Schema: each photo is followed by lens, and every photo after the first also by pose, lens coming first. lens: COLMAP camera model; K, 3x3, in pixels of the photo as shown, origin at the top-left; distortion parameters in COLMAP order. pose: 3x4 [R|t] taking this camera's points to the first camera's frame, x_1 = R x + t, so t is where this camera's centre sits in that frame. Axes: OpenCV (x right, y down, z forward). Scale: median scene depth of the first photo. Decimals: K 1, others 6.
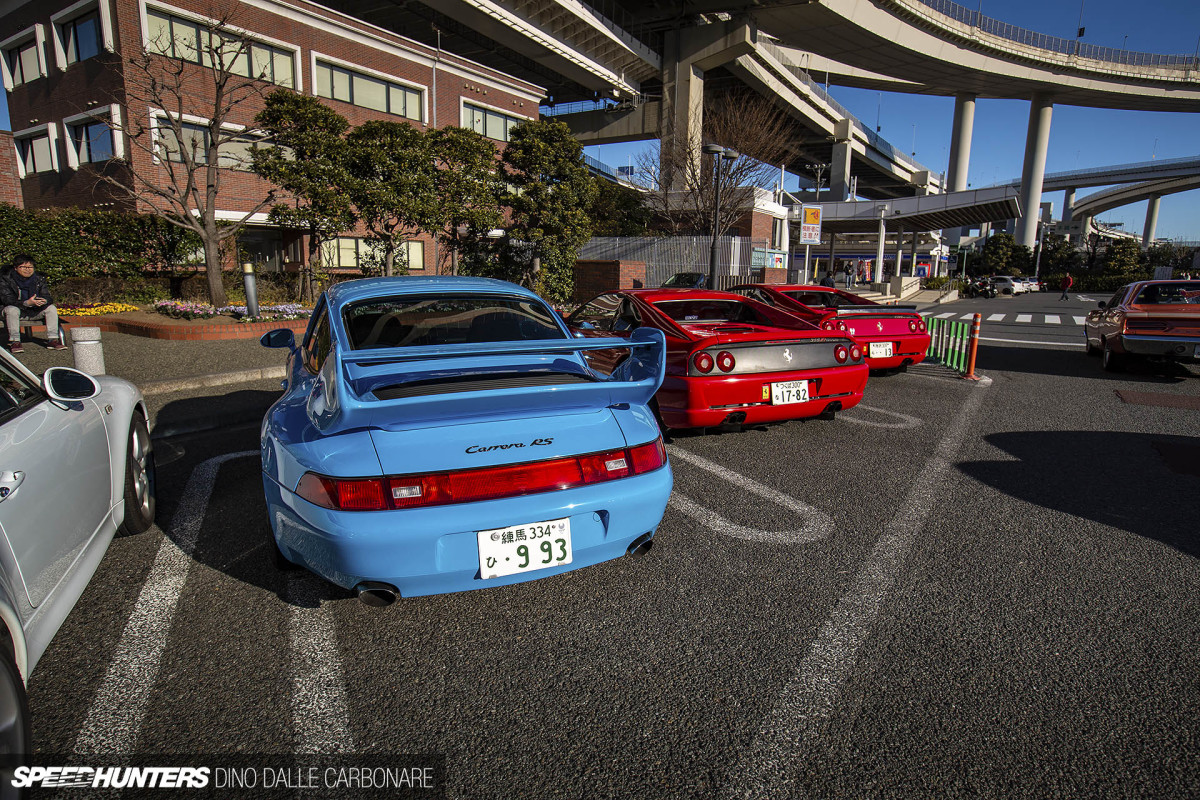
lens RADIAL K [[668.4, 0, 600.0], [0, 668.4, 400.0], [0, 0, 1]] dist [0.021912, 0.000068]
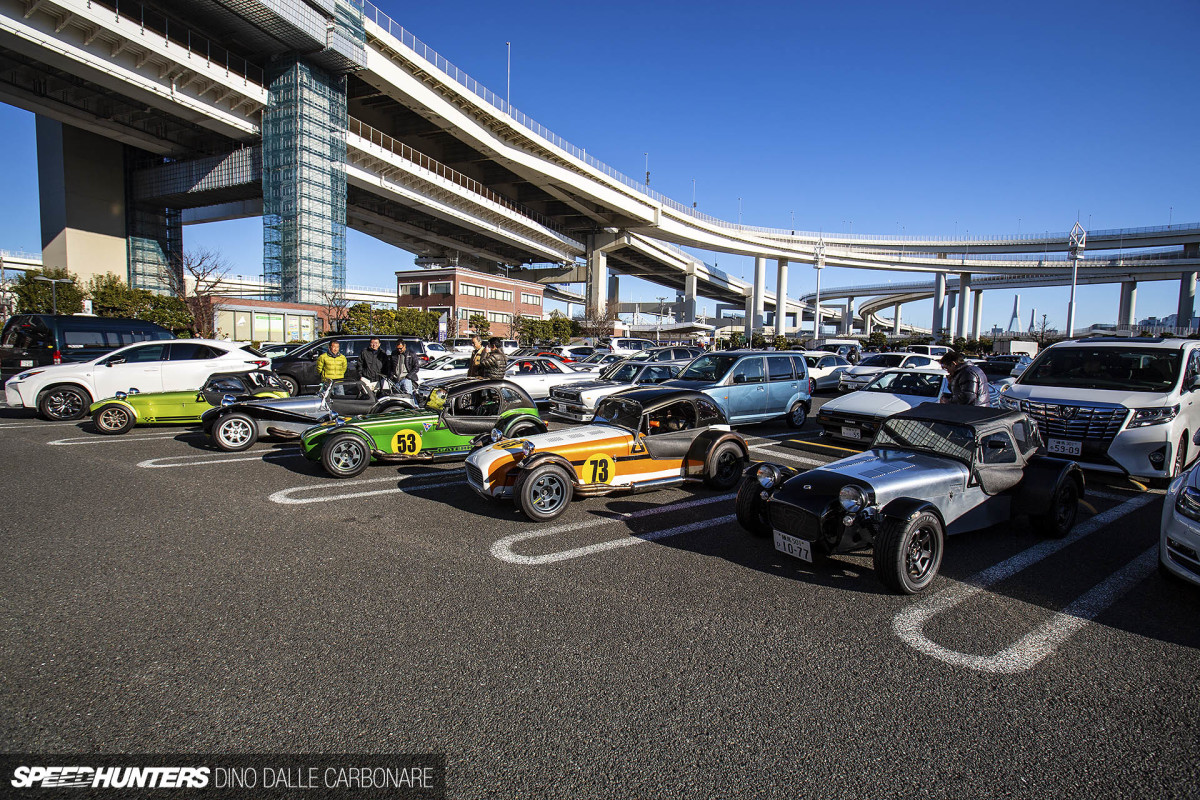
lens RADIAL K [[592.0, 0, 600.0], [0, 592.0, 400.0], [0, 0, 1]] dist [-0.000061, 0.000021]
pose [[0.994469, 0.000399, 0.105030, -0.057975], [0.009914, 0.995171, -0.097657, 0.146184], [-0.104561, 0.098159, 0.989662, -0.773530]]
